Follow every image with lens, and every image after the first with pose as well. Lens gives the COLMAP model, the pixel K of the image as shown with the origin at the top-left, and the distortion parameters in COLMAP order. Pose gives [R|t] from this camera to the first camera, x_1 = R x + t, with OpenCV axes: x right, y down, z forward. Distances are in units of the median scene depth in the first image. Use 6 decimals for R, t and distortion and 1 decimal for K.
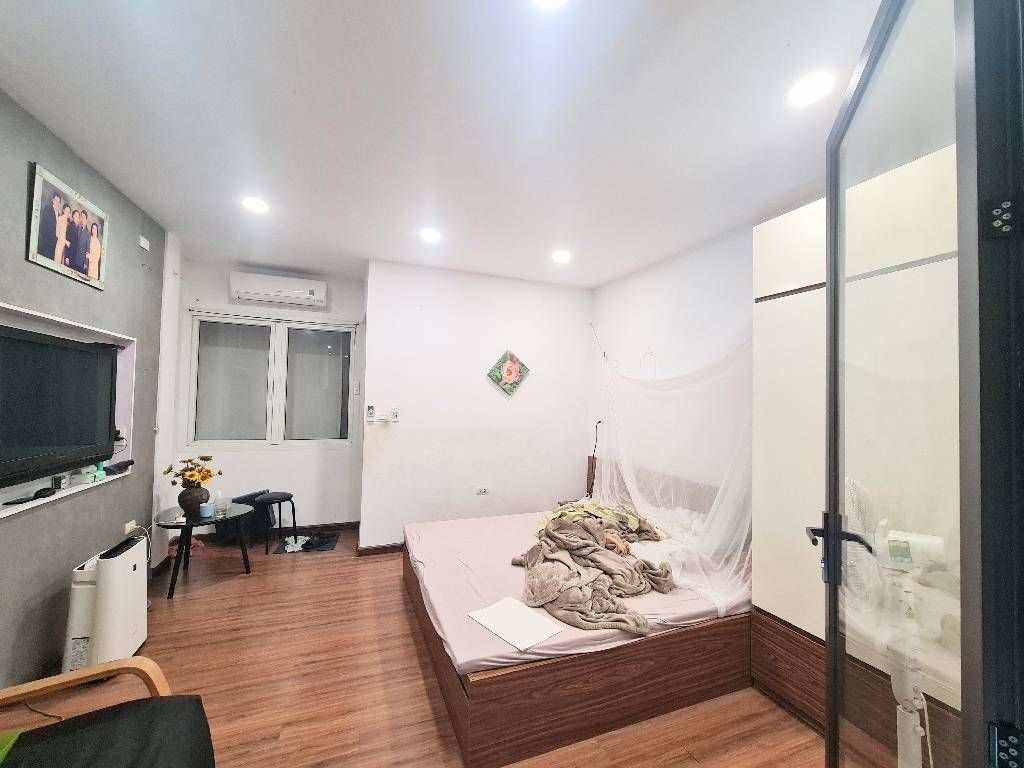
lens RADIAL K [[416.3, 0, 509.9], [0, 416.3, 384.4], [0, 0, 1]] dist [0.000567, -0.000774]
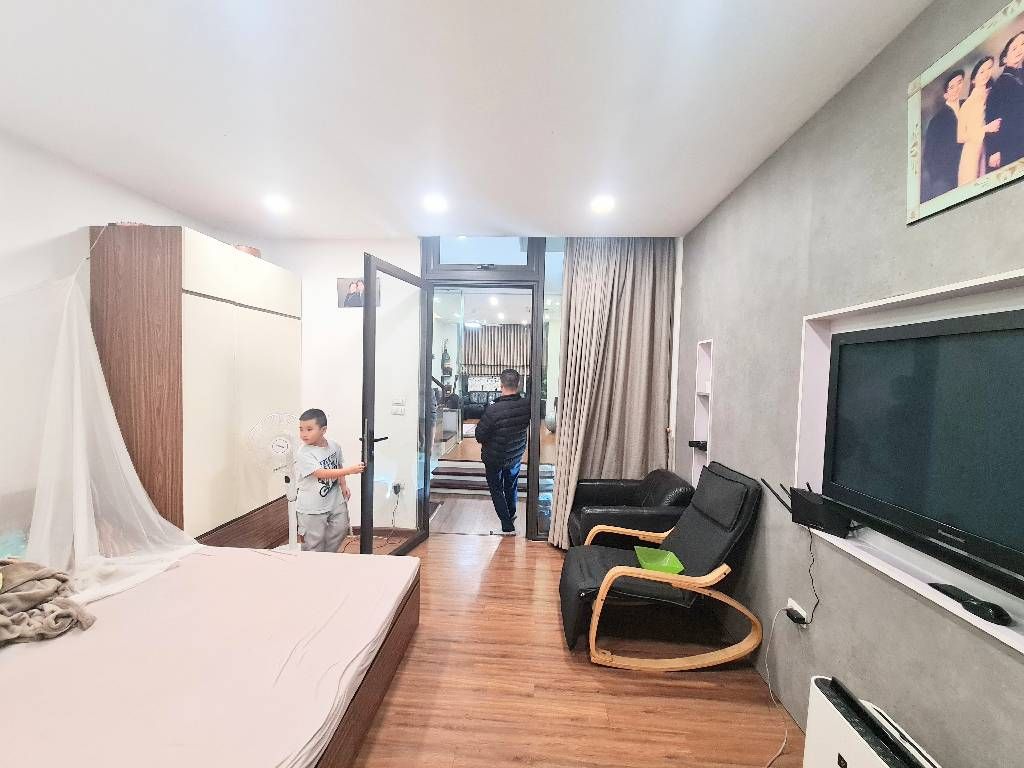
lens RADIAL K [[416.3, 0, 511.1], [0, 416.3, 389.9], [0, 0, 1]] dist [0.000567, -0.000774]
pose [[-0.908585, -0.063461, 0.412851, -0.800391], [-0.061650, 0.997940, 0.017720, 0.014473], [-0.413125, -0.009352, -0.910626, 1.813220]]
